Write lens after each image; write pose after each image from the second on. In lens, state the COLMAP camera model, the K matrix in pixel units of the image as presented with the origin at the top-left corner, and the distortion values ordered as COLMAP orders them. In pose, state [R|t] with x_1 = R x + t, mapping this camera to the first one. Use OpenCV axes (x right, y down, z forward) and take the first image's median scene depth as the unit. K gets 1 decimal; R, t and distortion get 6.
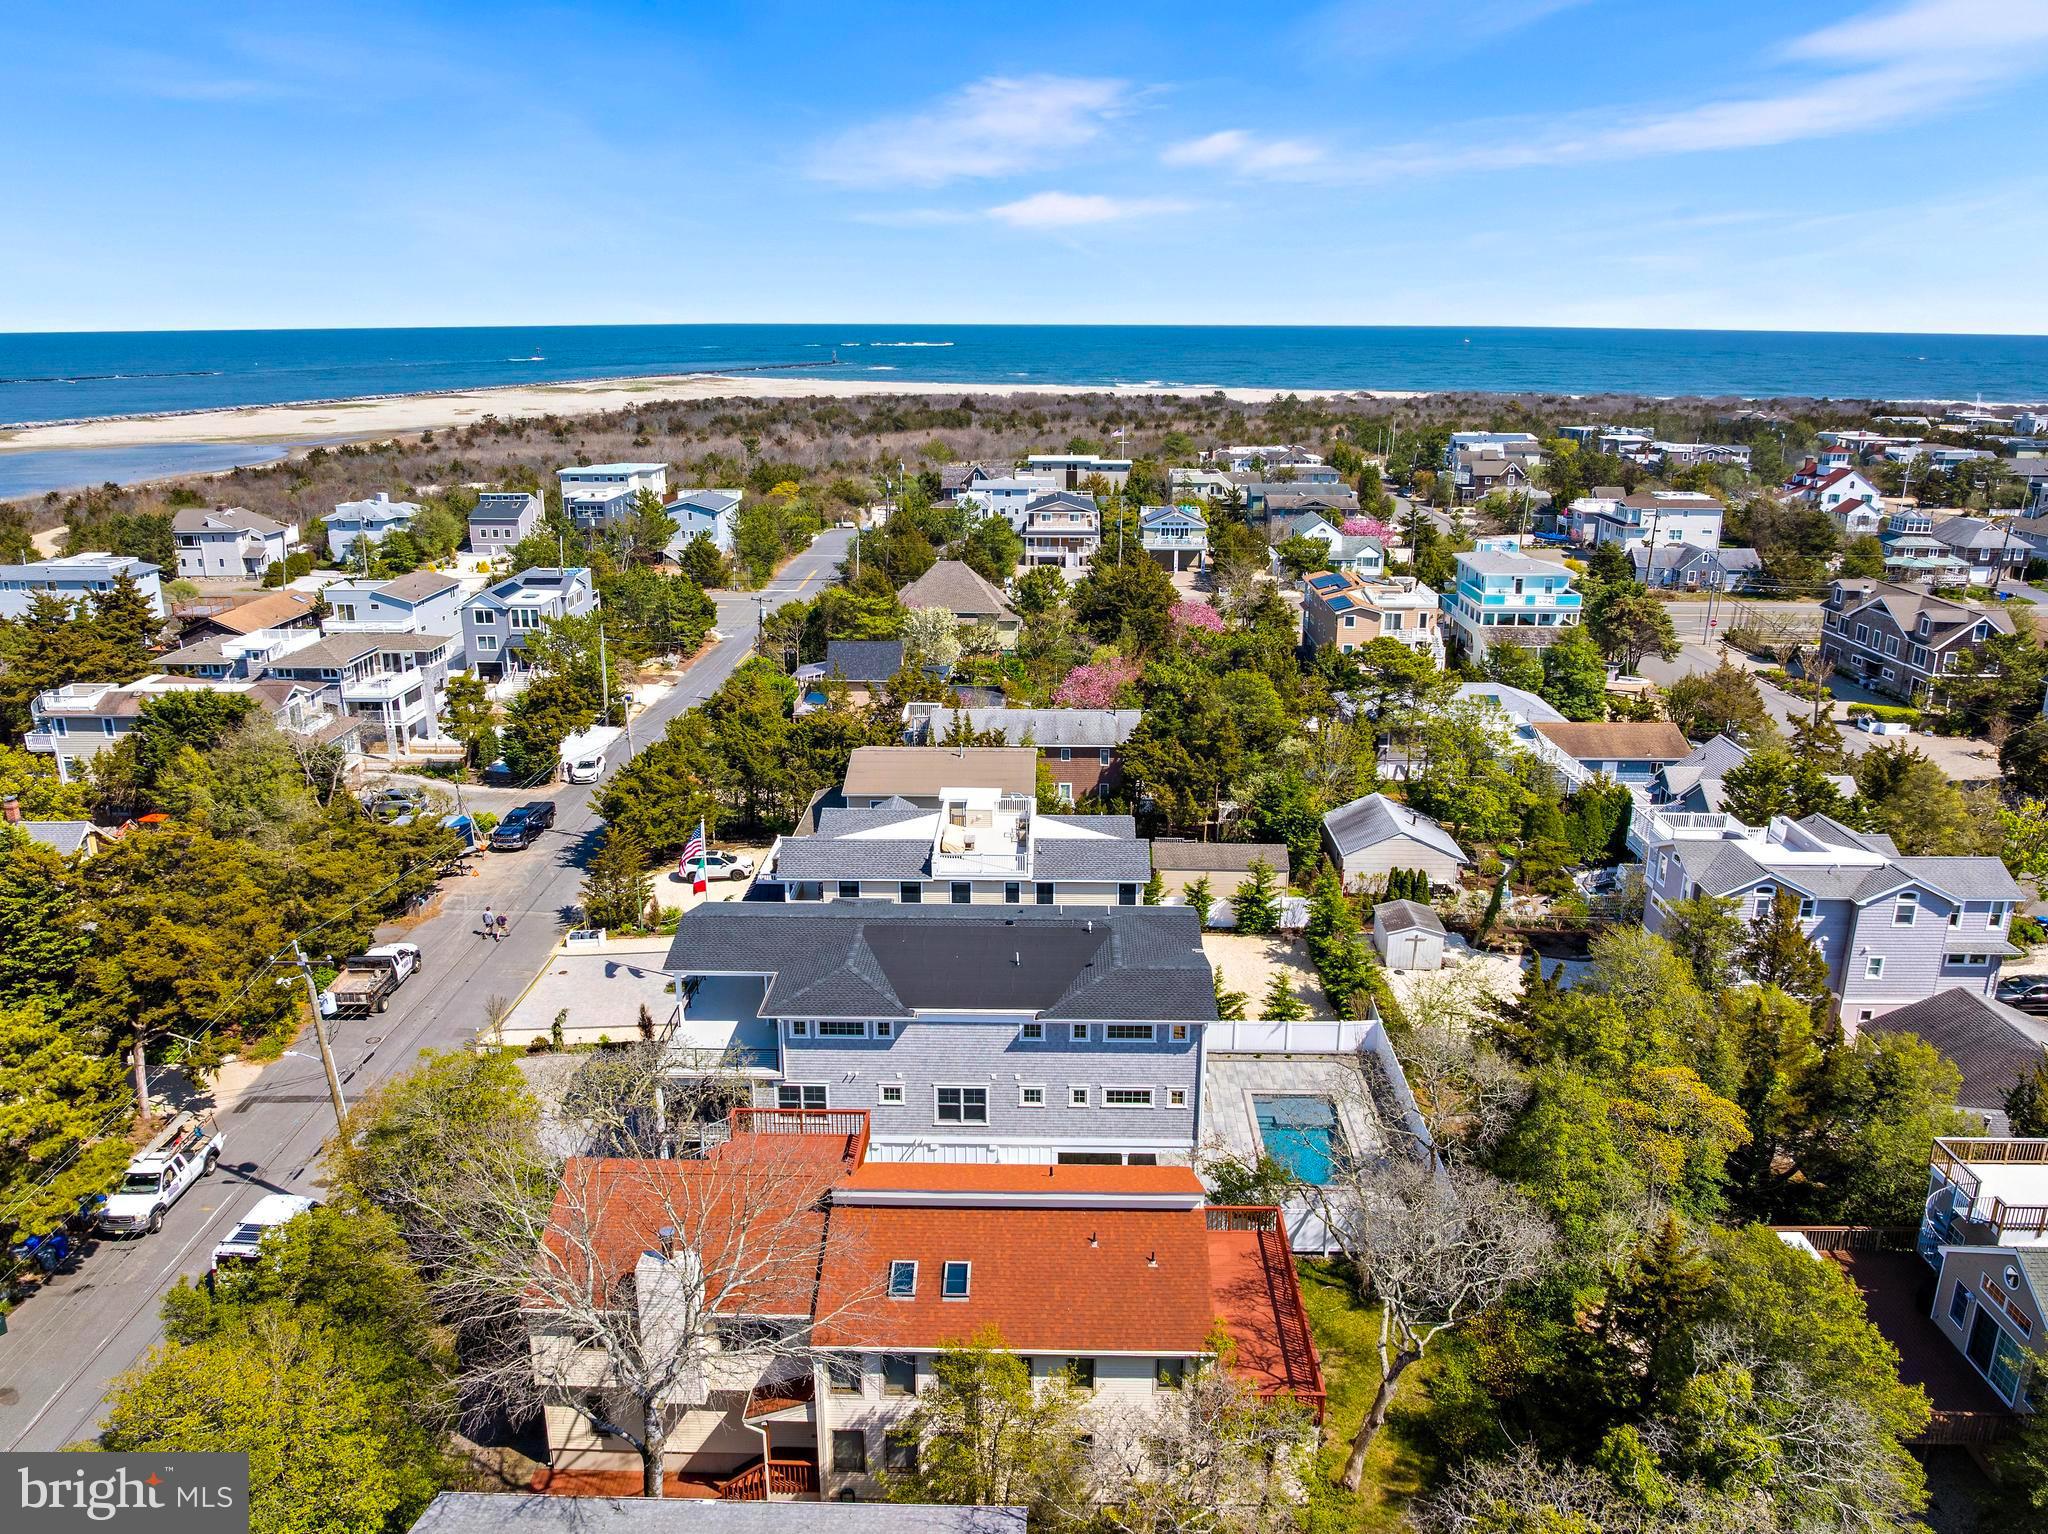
lens RADIAL K [[1472.7, 0, 1035.6], [0, 1472.7, 816.9], [0, 0, 1]] dist [-0.032242, -0.005642]
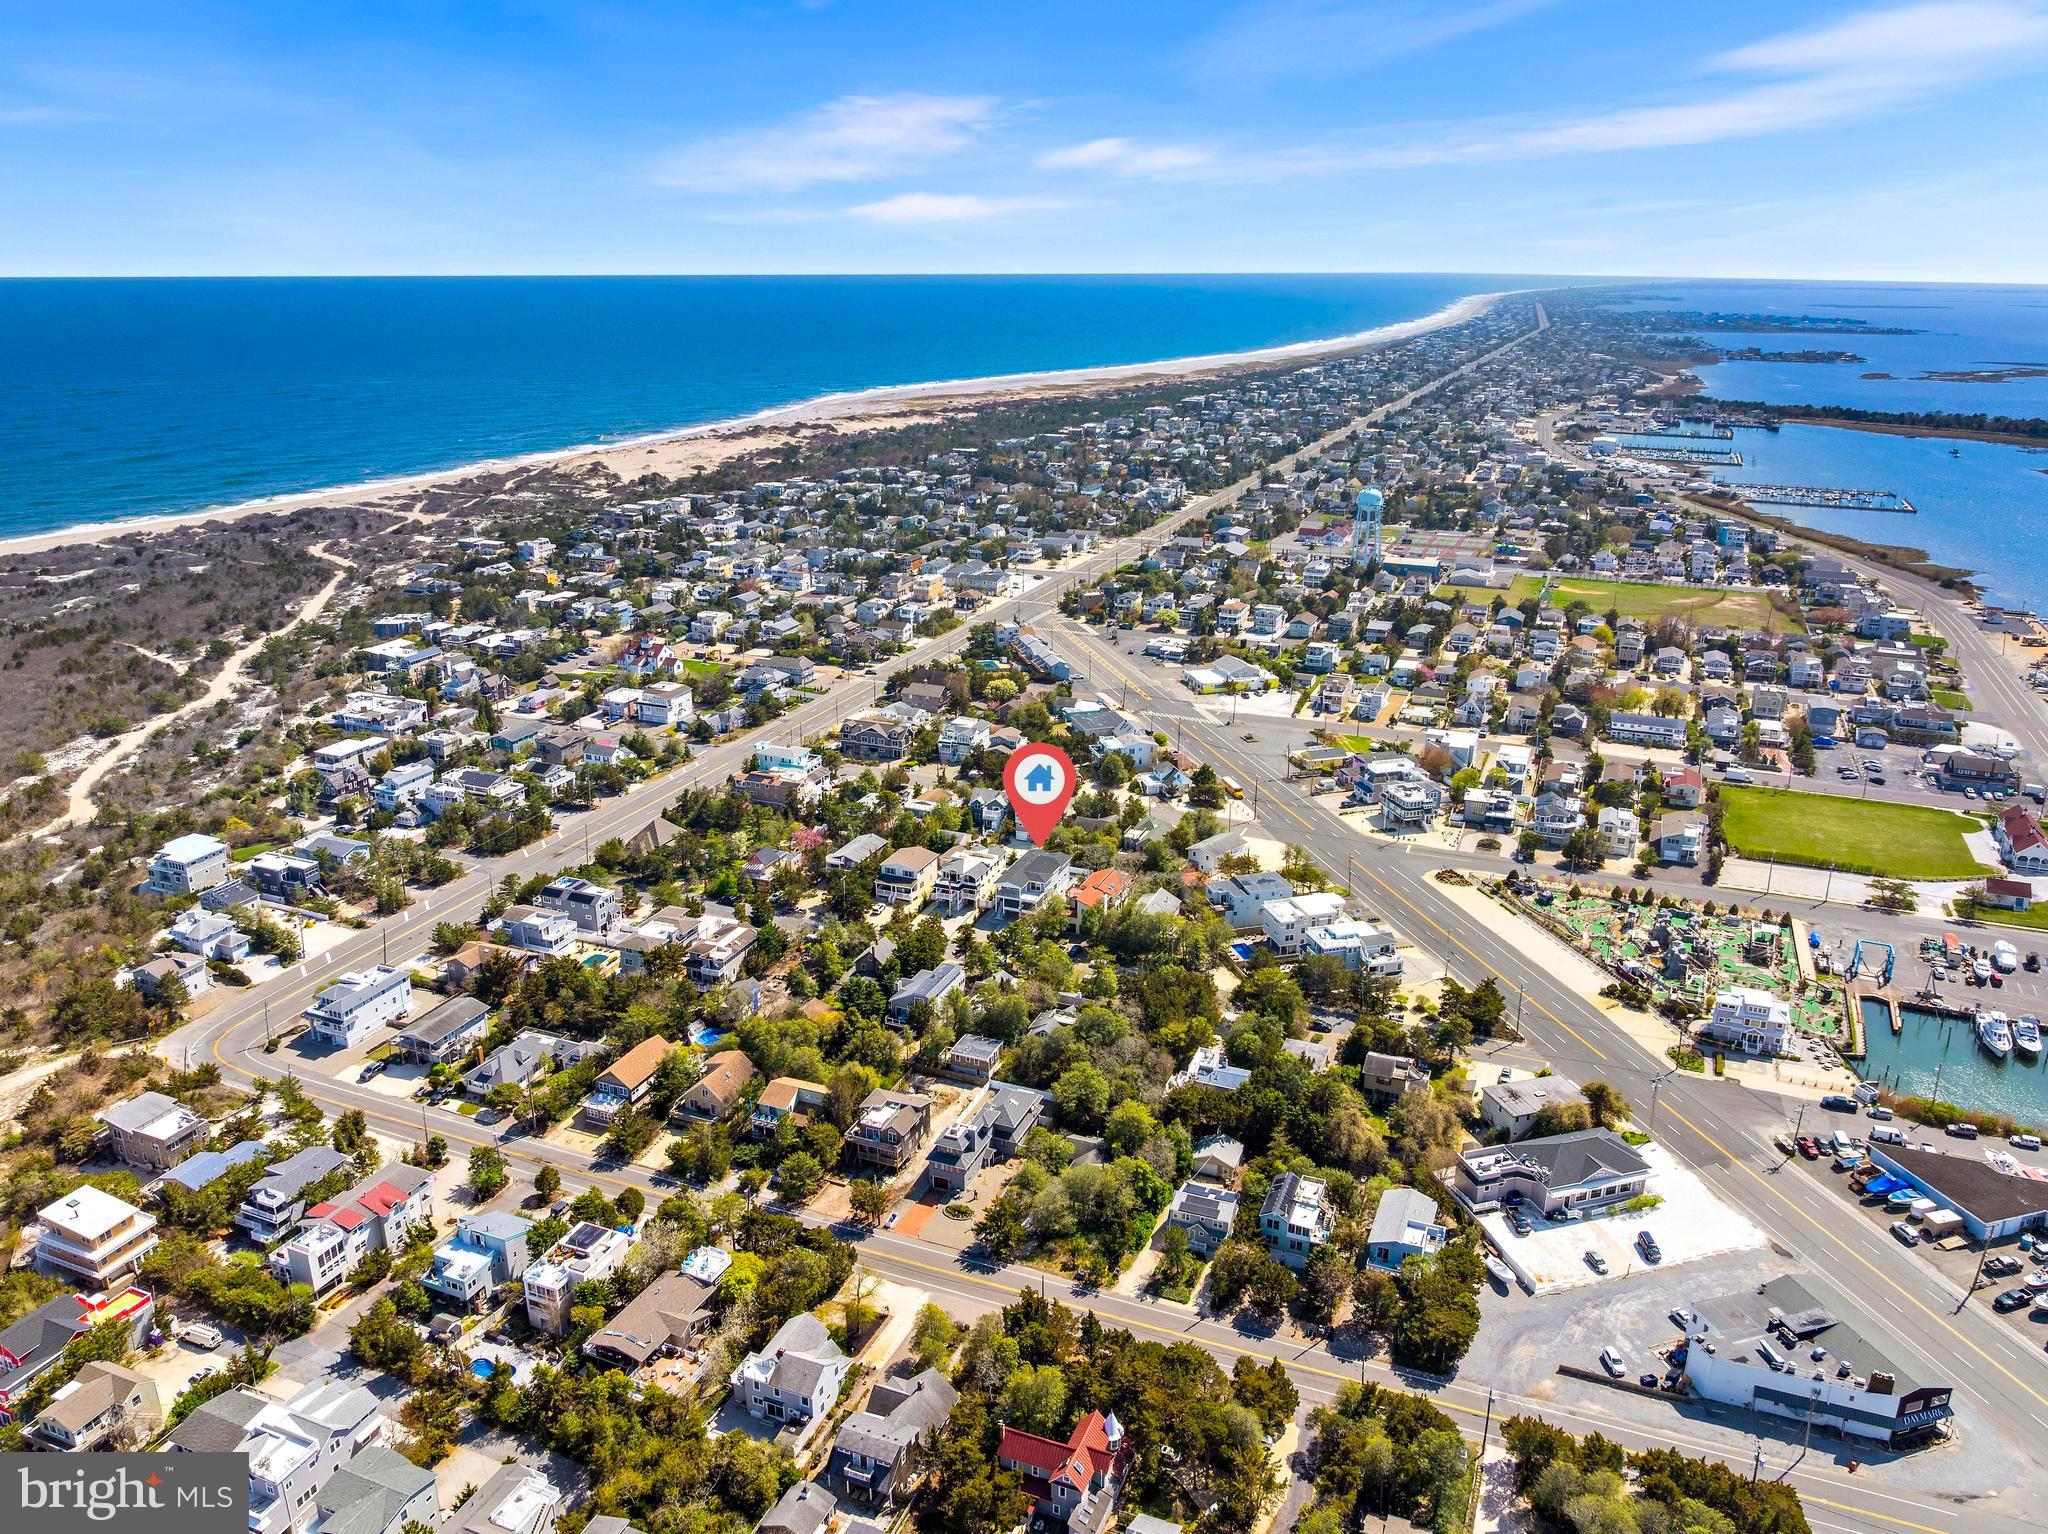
lens RADIAL K [[1472.7, 0, 1035.6], [0, 1472.7, 816.9], [0, 0, 1]] dist [-0.032242, -0.005642]
pose [[0.362558, -0.331628, 0.870962, -2.743410], [0.300295, 0.926274, 0.227684, -0.767907], [-0.882255, 0.178997, 0.435414, -0.849538]]
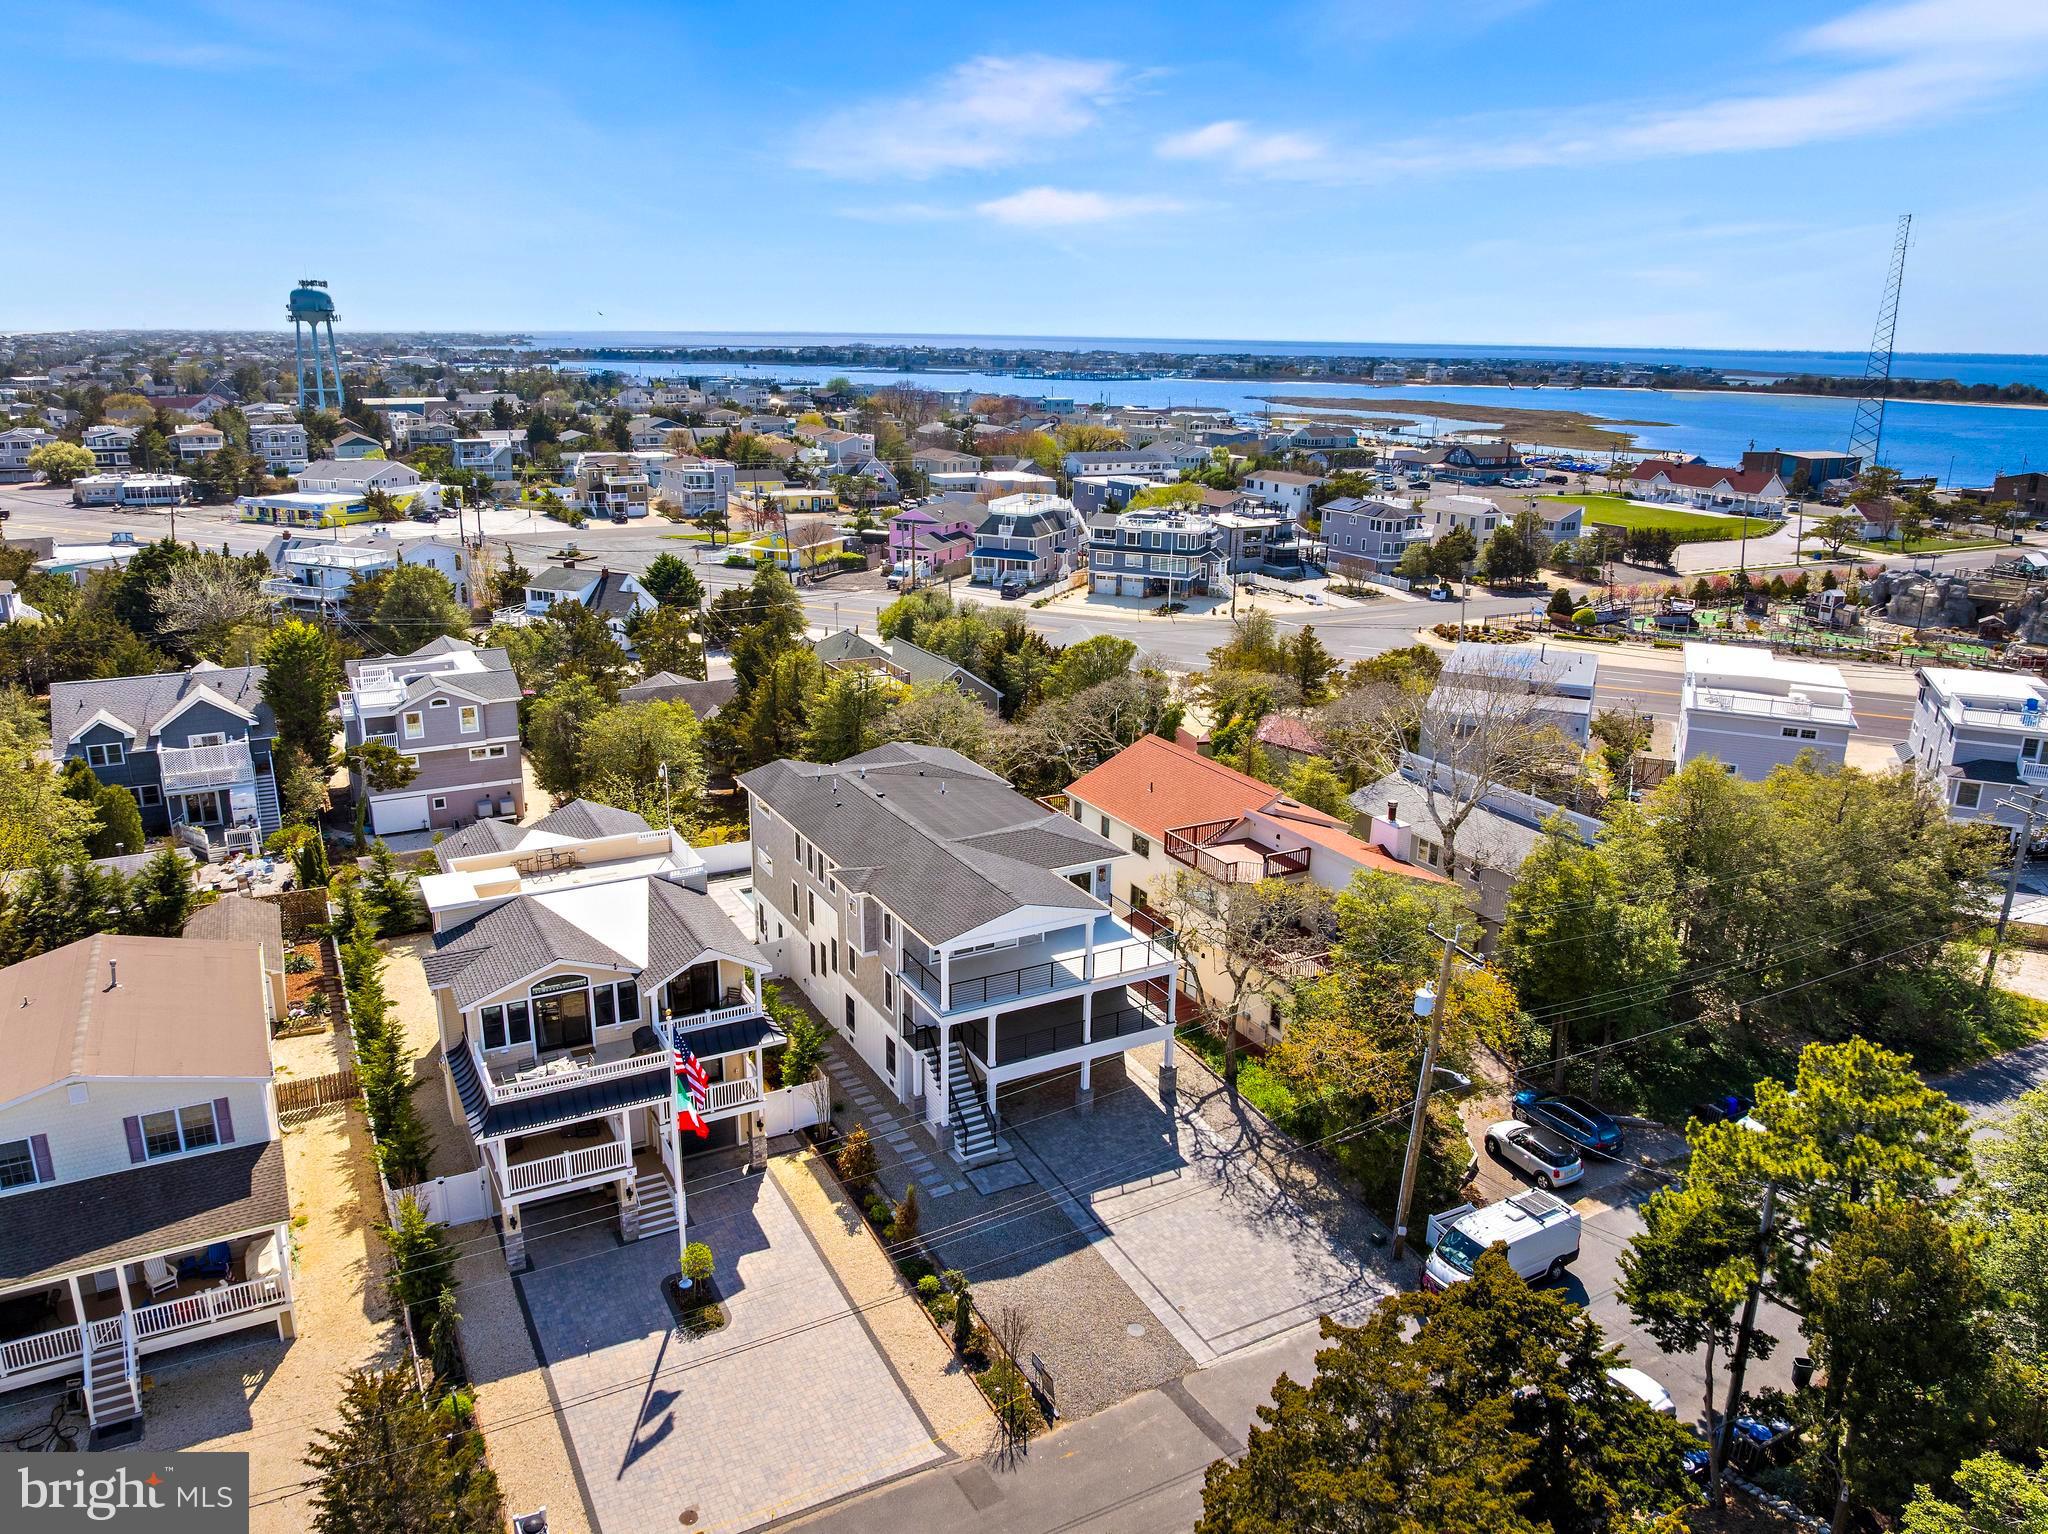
lens RADIAL K [[1436.2, 0, 1031.7], [0, 1436.2, 777.1], [0, 0, 1]] dist [-0.034605, -0.005935]
pose [[-0.495679, -0.267263, 0.826361, -0.510412], [0.263242, 0.860484, 0.436200, -0.199601], [-0.827651, 0.433748, -0.356169, 0.711234]]
